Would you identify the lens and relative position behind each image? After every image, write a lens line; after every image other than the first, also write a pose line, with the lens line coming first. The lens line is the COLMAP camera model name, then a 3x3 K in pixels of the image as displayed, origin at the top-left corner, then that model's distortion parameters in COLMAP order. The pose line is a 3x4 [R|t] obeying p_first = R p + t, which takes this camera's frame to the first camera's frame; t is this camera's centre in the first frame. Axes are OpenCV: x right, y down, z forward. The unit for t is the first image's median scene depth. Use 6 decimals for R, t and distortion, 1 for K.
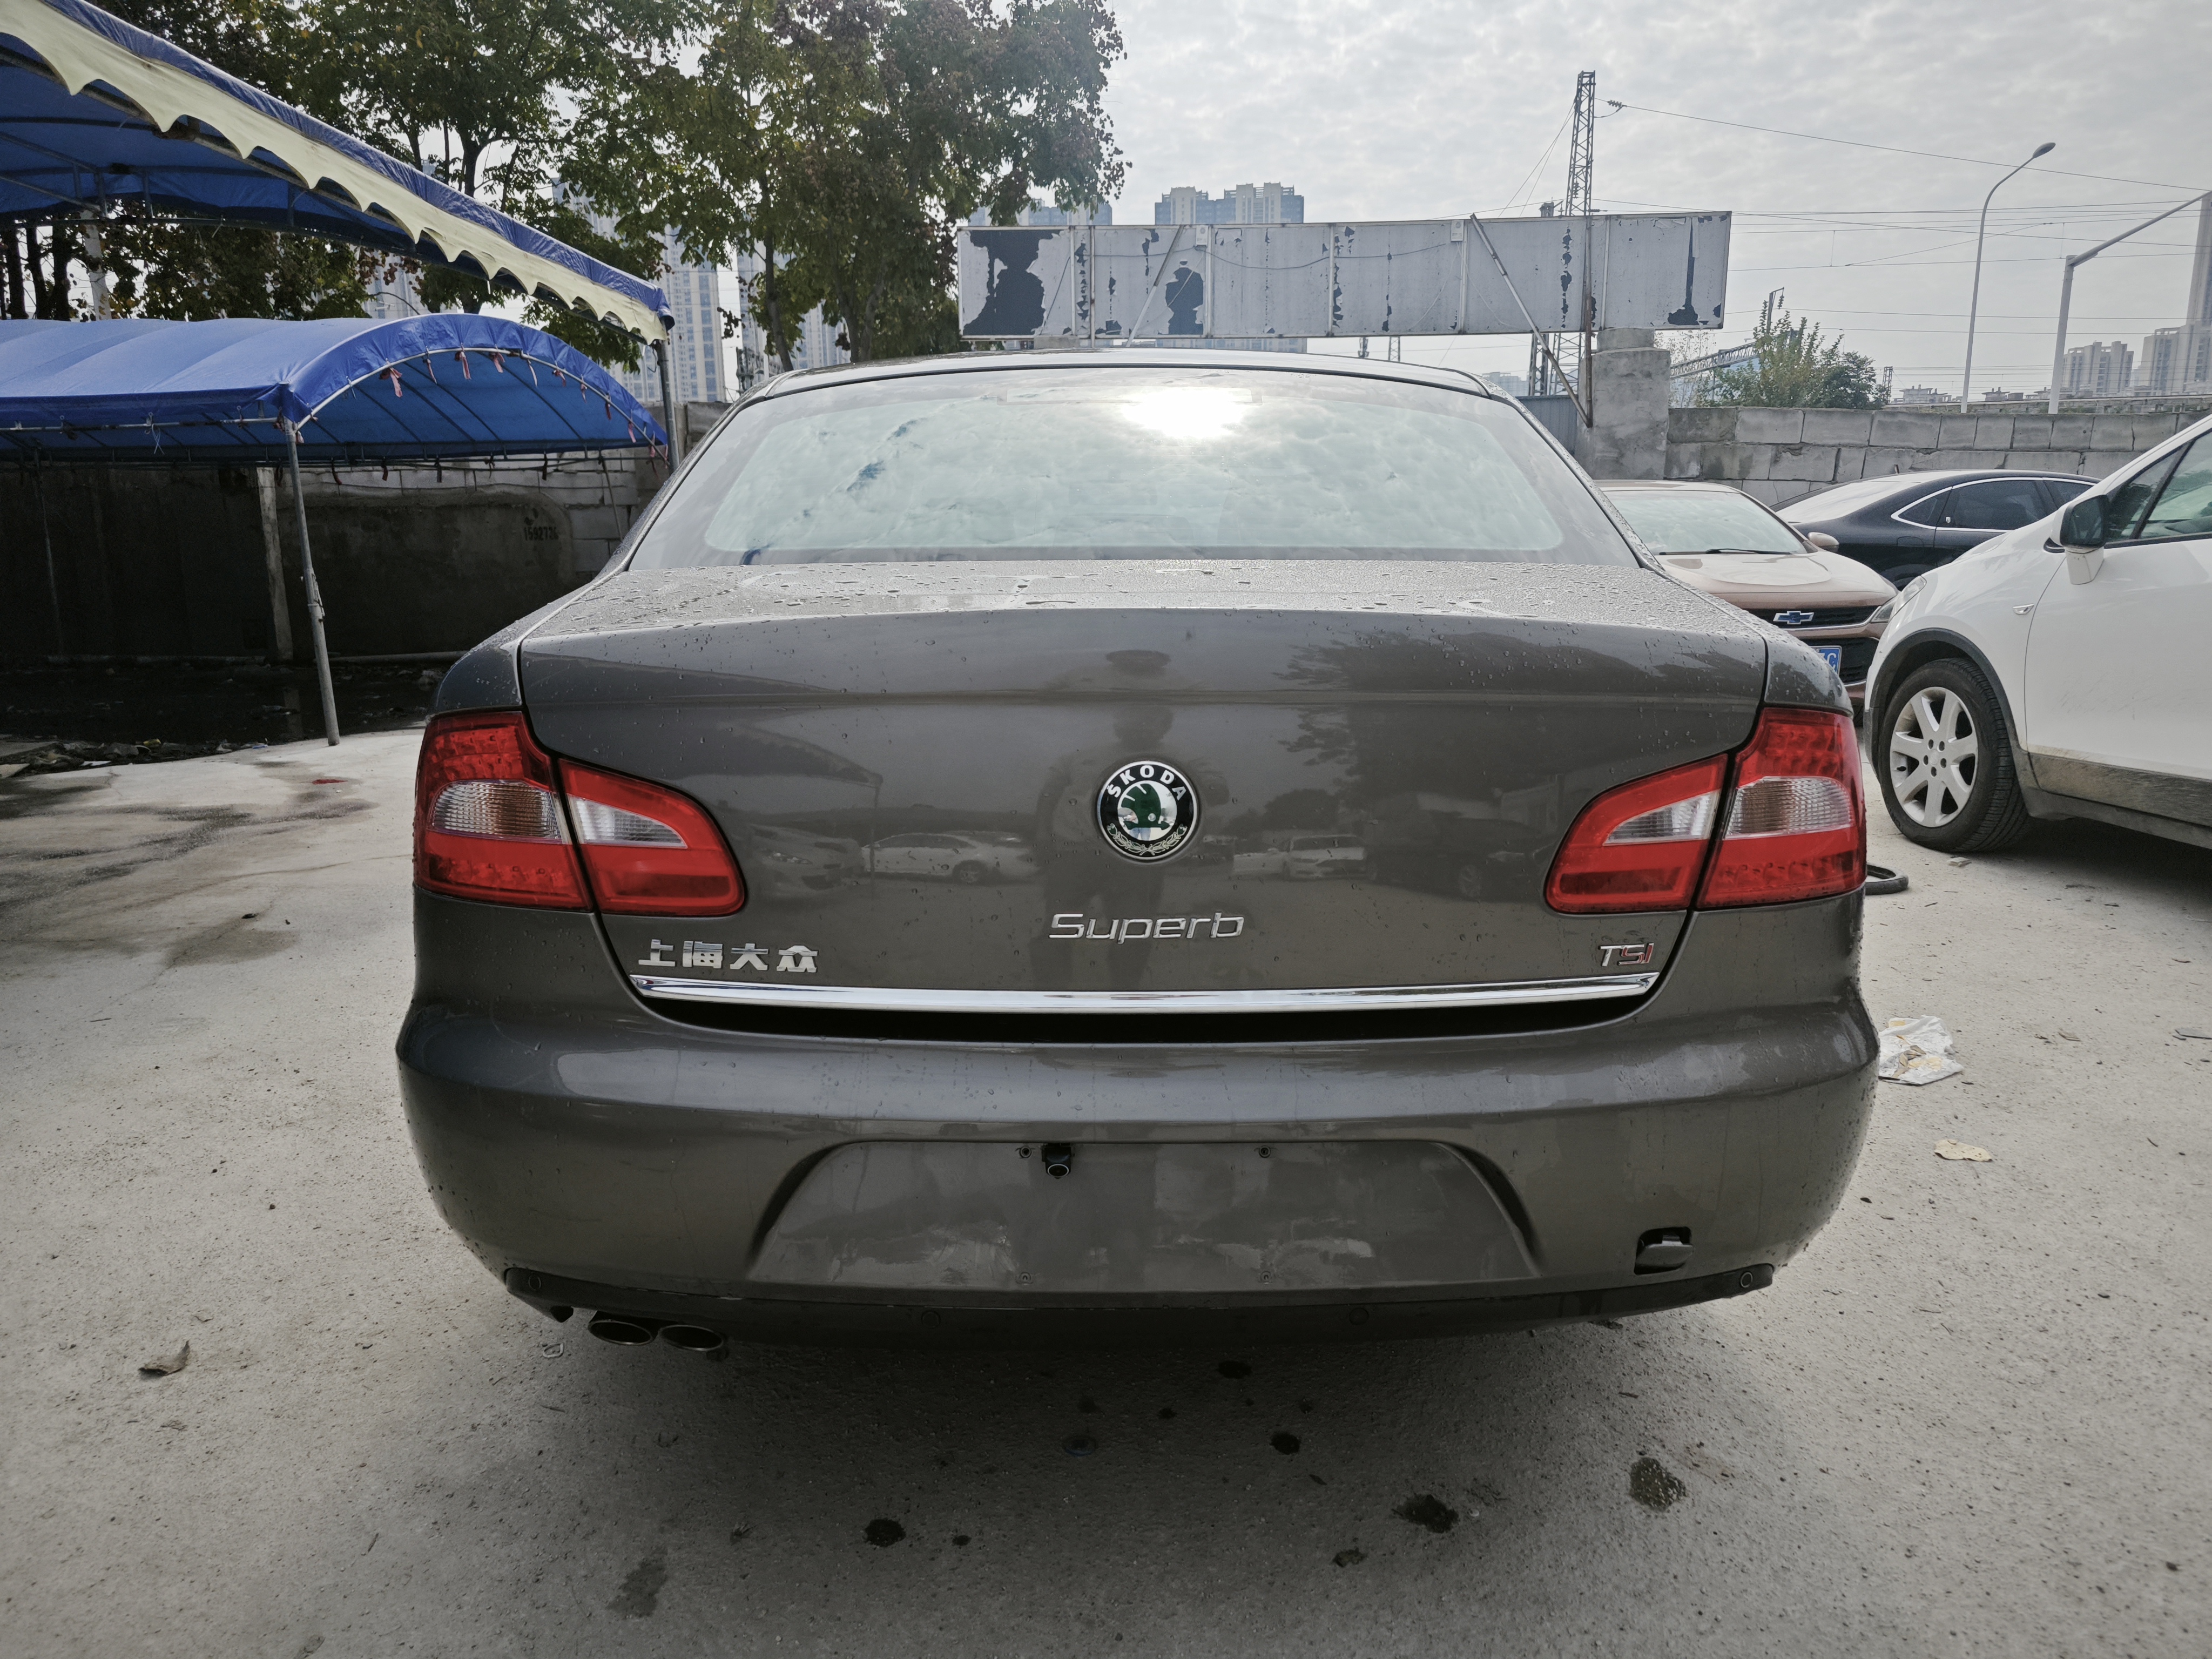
lens RADIAL K [[1488.7, 0, 1116.0], [0, 1488.7, 824.7], [0, 0, 1]] dist [0.034584, -0.011001]
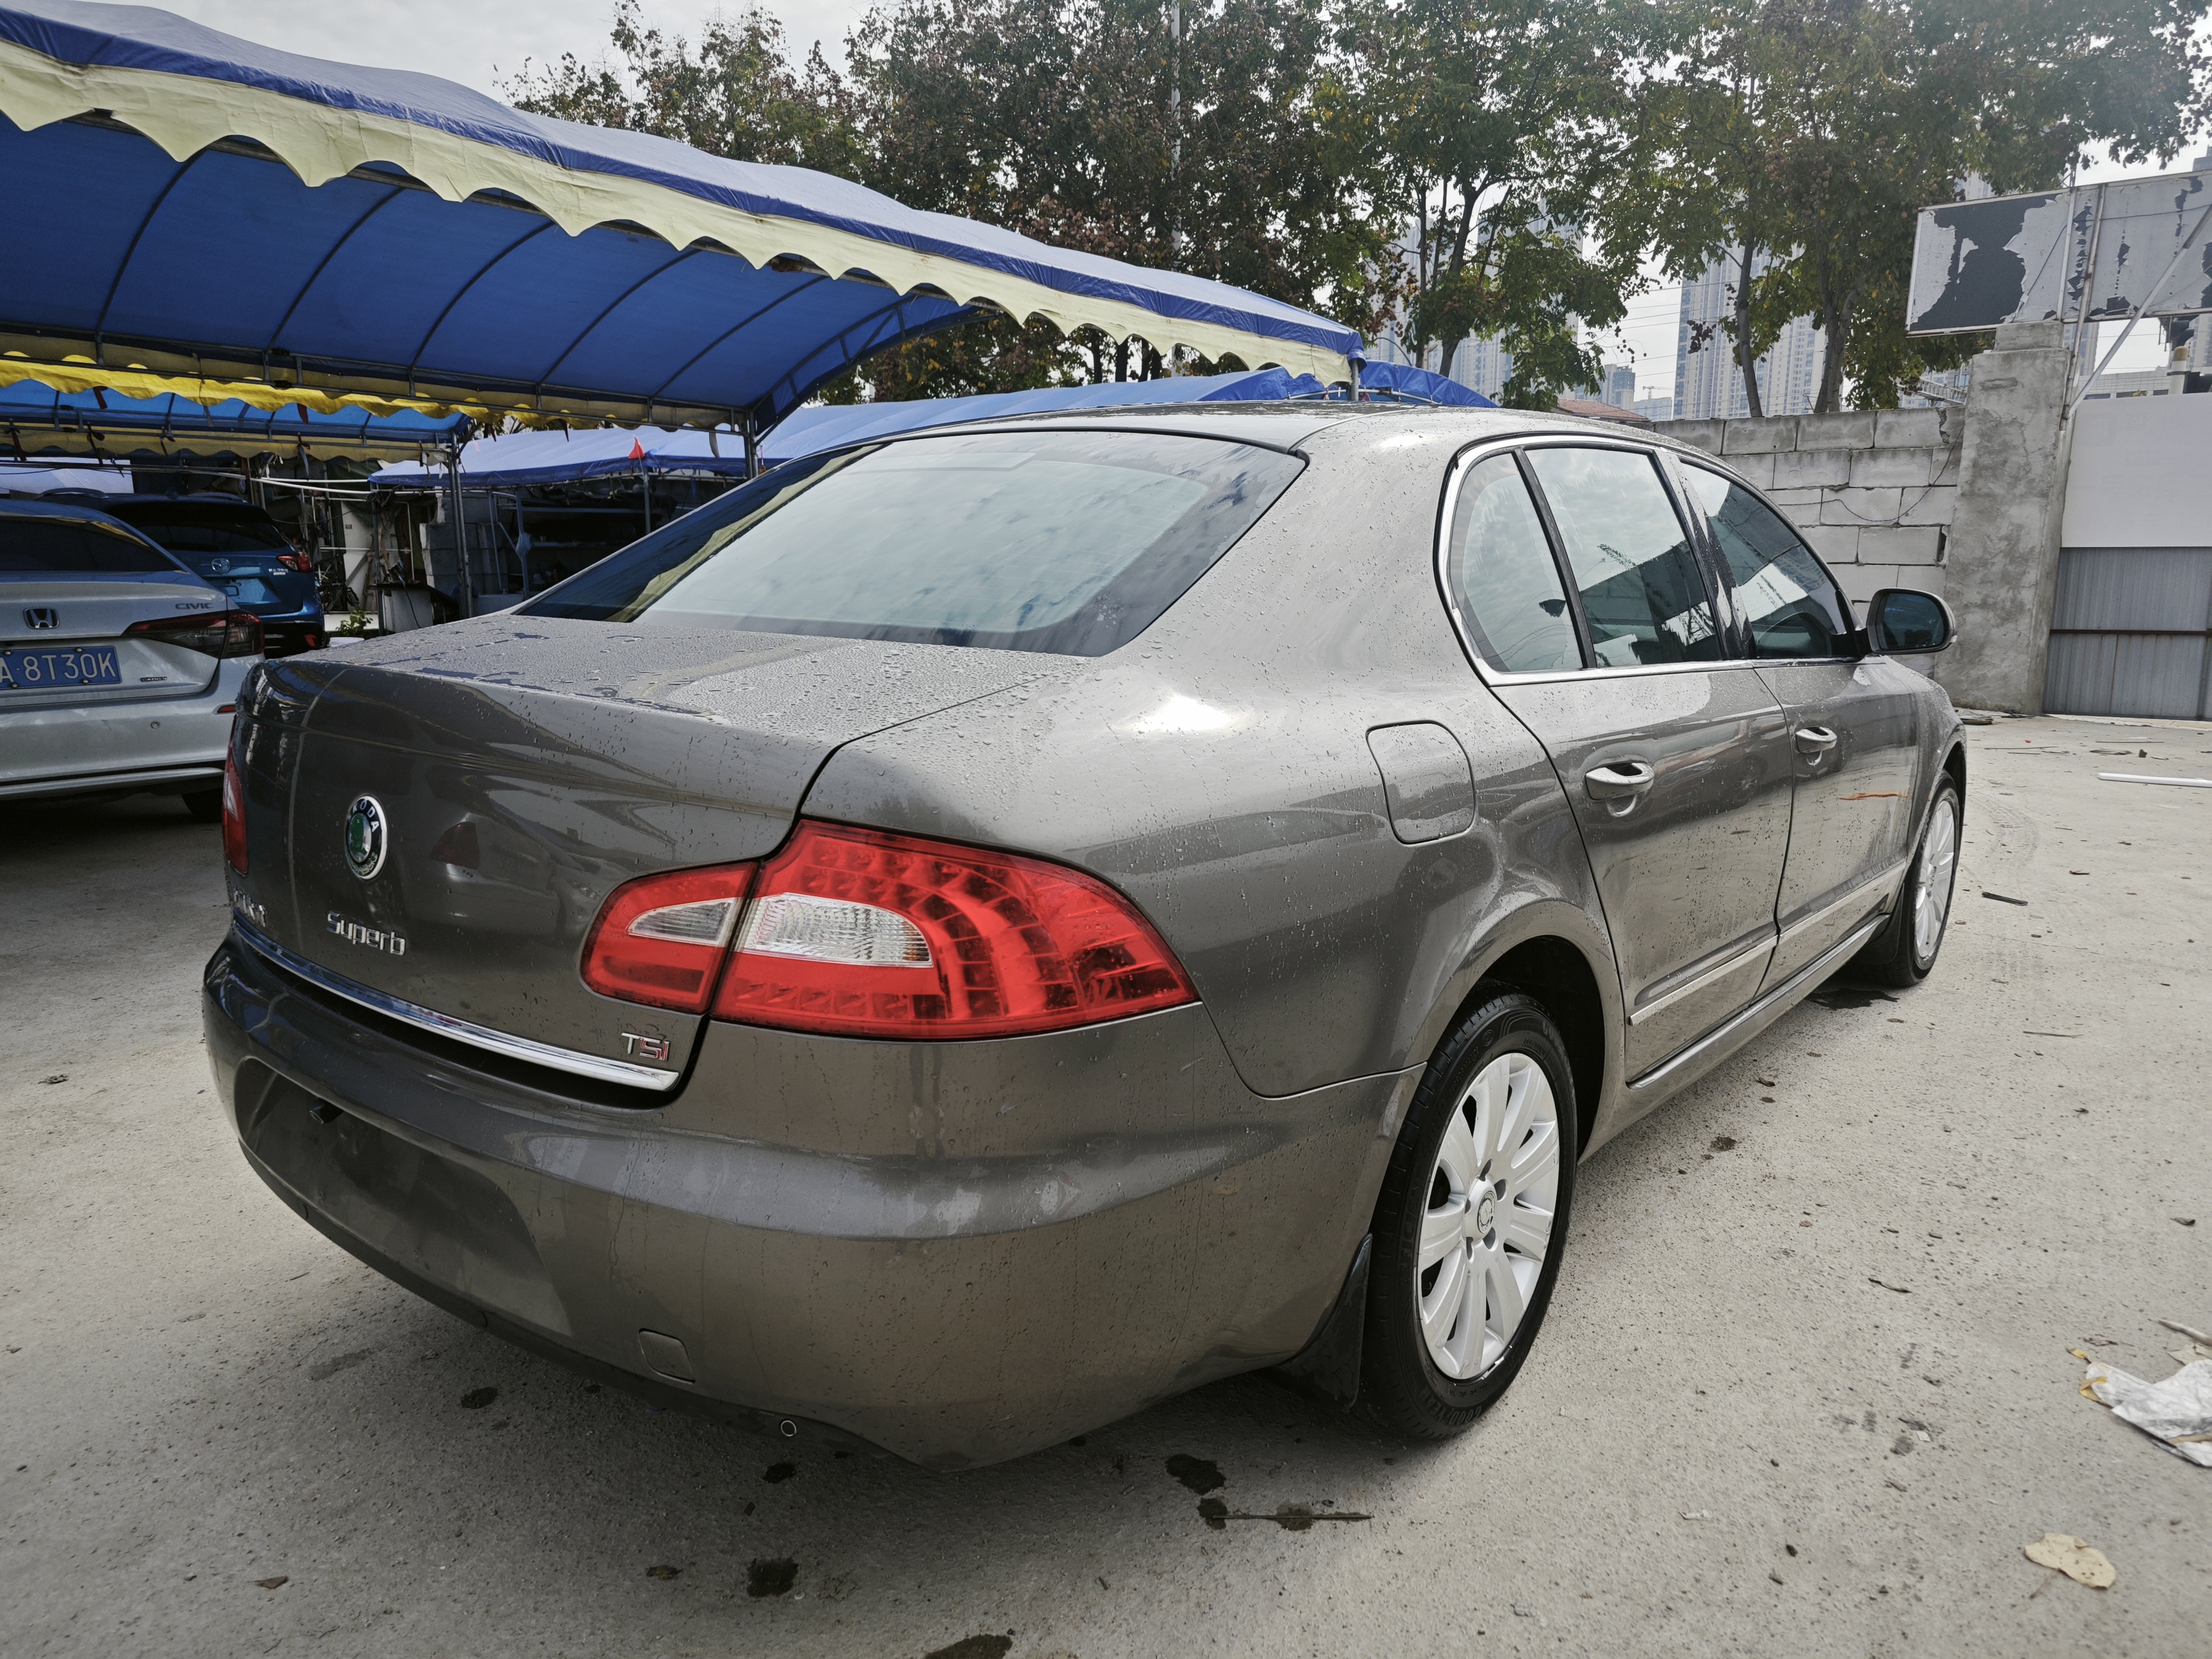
lens RADIAL K [[1502.9, 0, 1136.5], [0, 1502.9, 833.6], [0, 0, 1]] dist [0.008298, -0.003007]
pose [[0.769458, 0.126134, -0.626119, 0.137647], [-0.128748, 0.990814, 0.041380, -0.015725], [0.625587, 0.048771, 0.778629, 0.048489]]
